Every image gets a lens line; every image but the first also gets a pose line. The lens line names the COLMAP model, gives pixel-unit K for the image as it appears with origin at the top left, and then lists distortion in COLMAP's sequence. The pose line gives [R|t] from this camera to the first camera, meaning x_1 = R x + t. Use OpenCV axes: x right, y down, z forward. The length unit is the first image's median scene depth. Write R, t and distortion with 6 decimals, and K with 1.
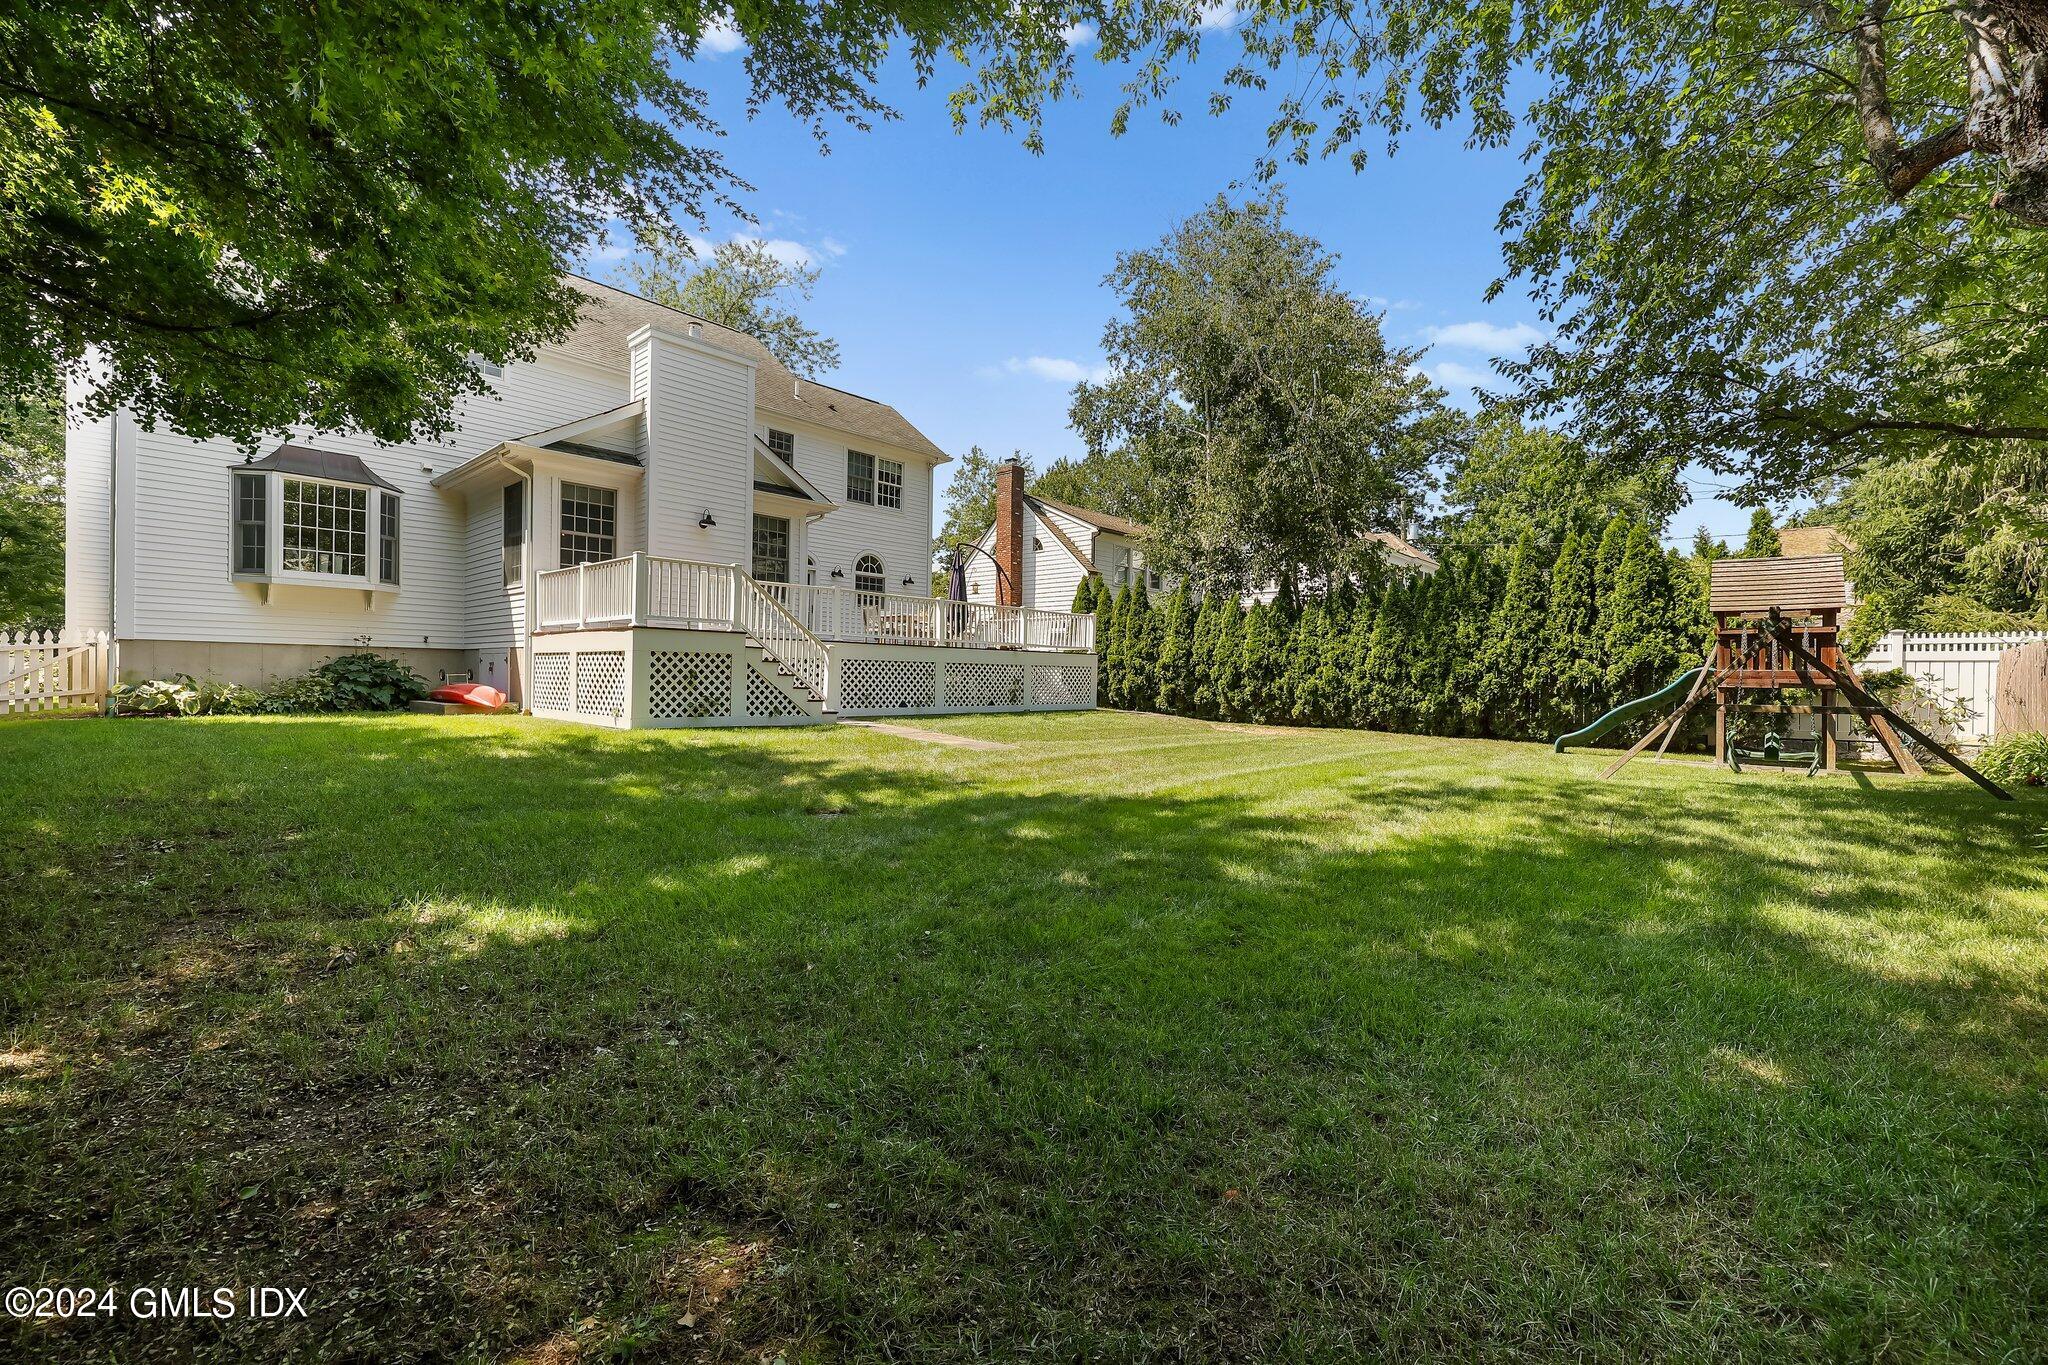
lens RADIAL K [[832.4, 0, 1021.6], [0, 832.4, 668.5], [0, 0, 1]] dist [-0.000705, -0.000081]
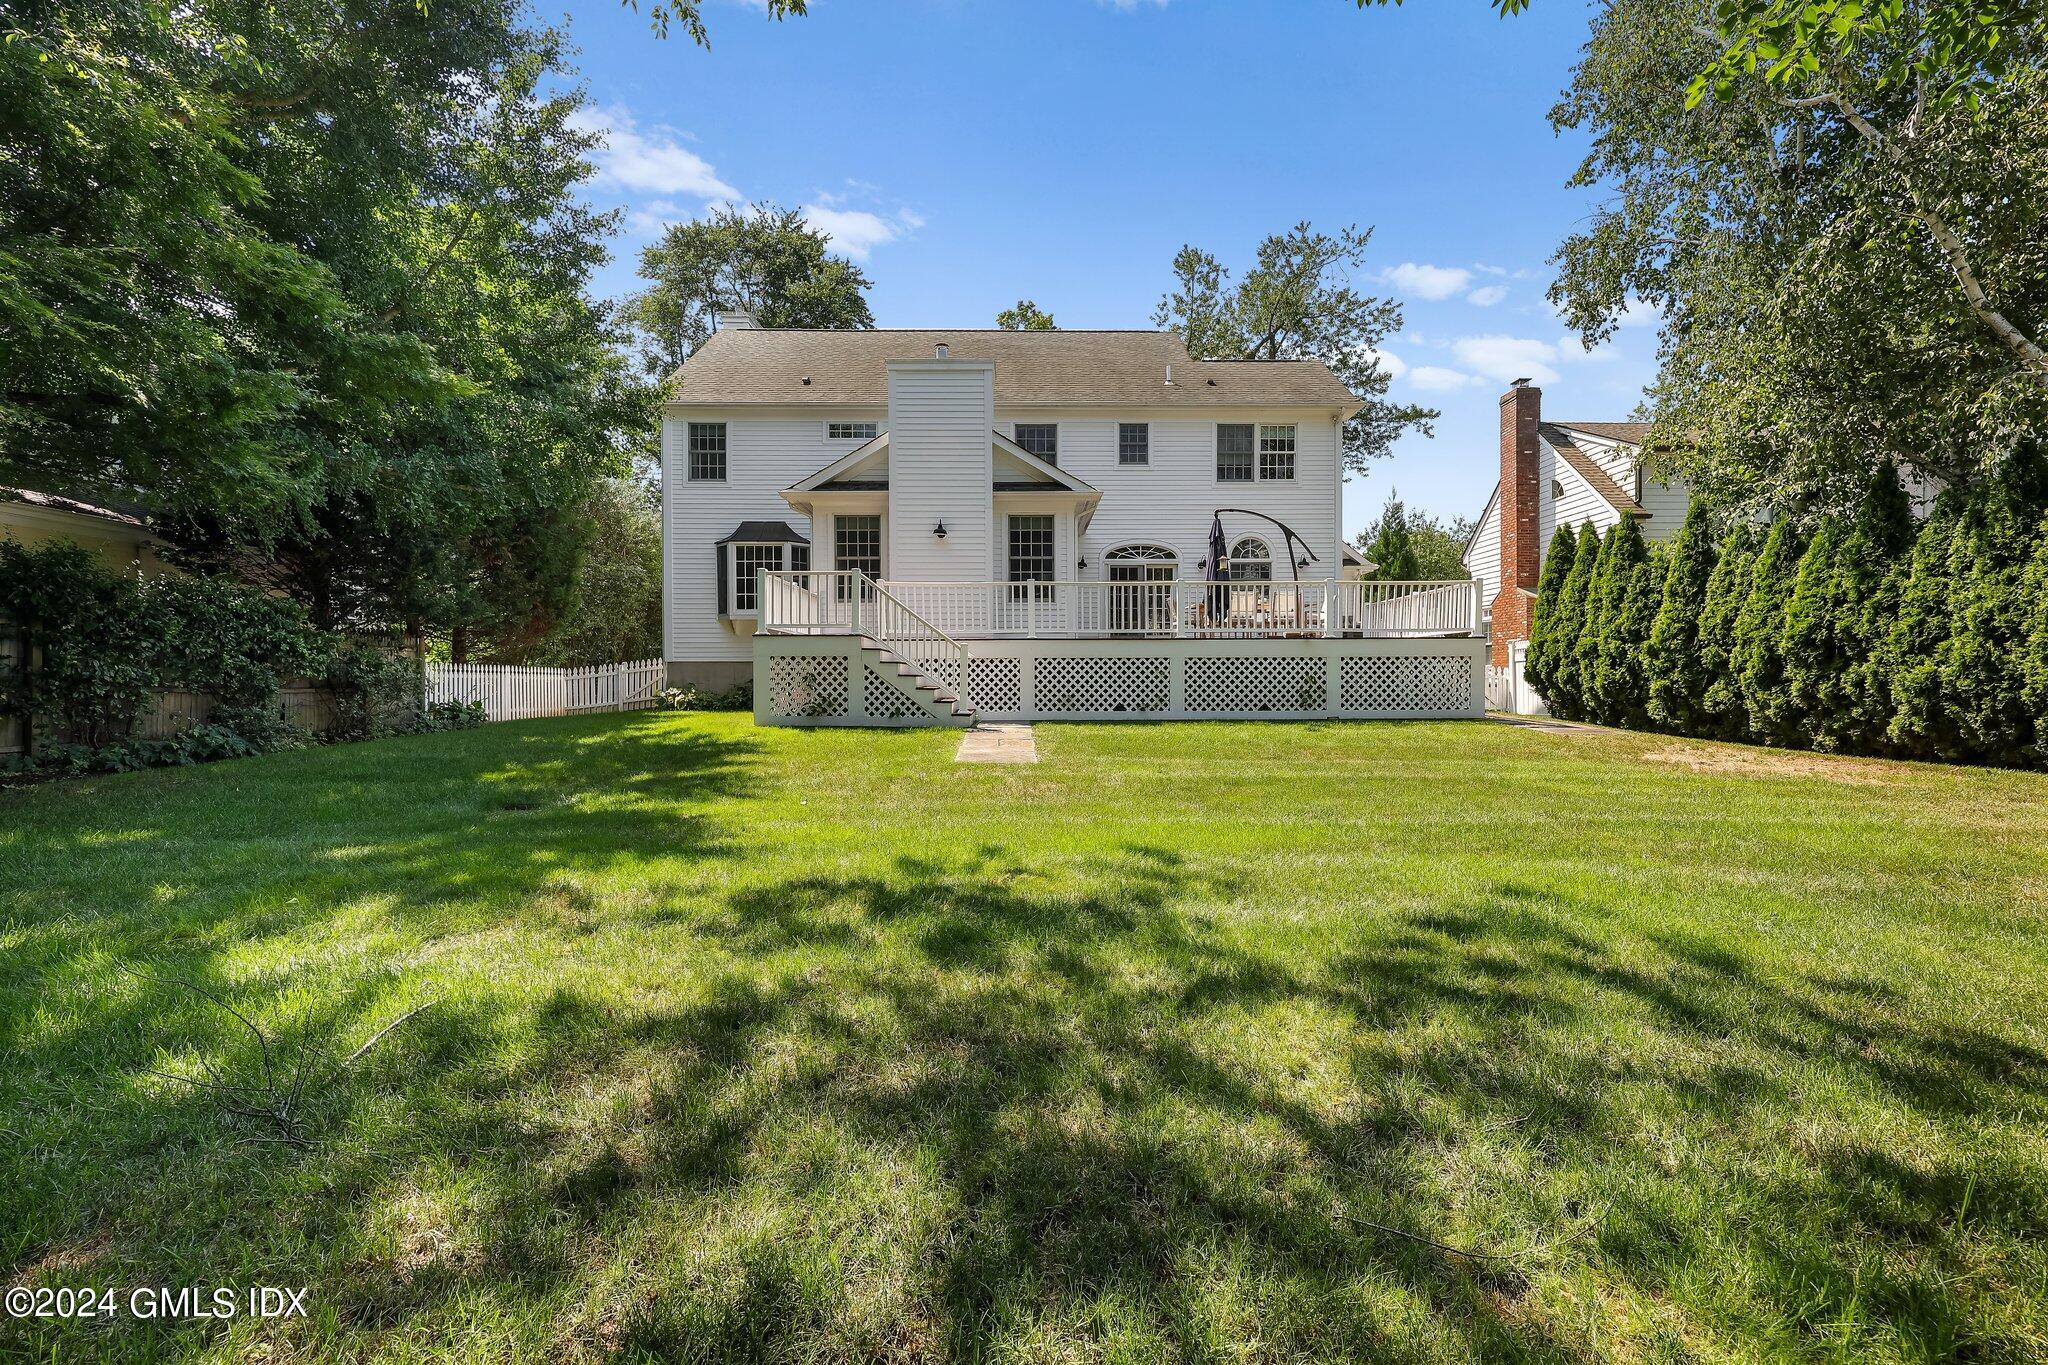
lens RADIAL K [[817.3, 0, 1024.0], [0, 817.3, 682.5], [0, 0, 1]] dist [0.000877, -0.000062]
pose [[0.686601, -0.015110, -0.726877, 0.329629], [0.021456, 0.999770, -0.000516, 0.012421], [0.726717, -0.015242, 0.686767, 0.279197]]
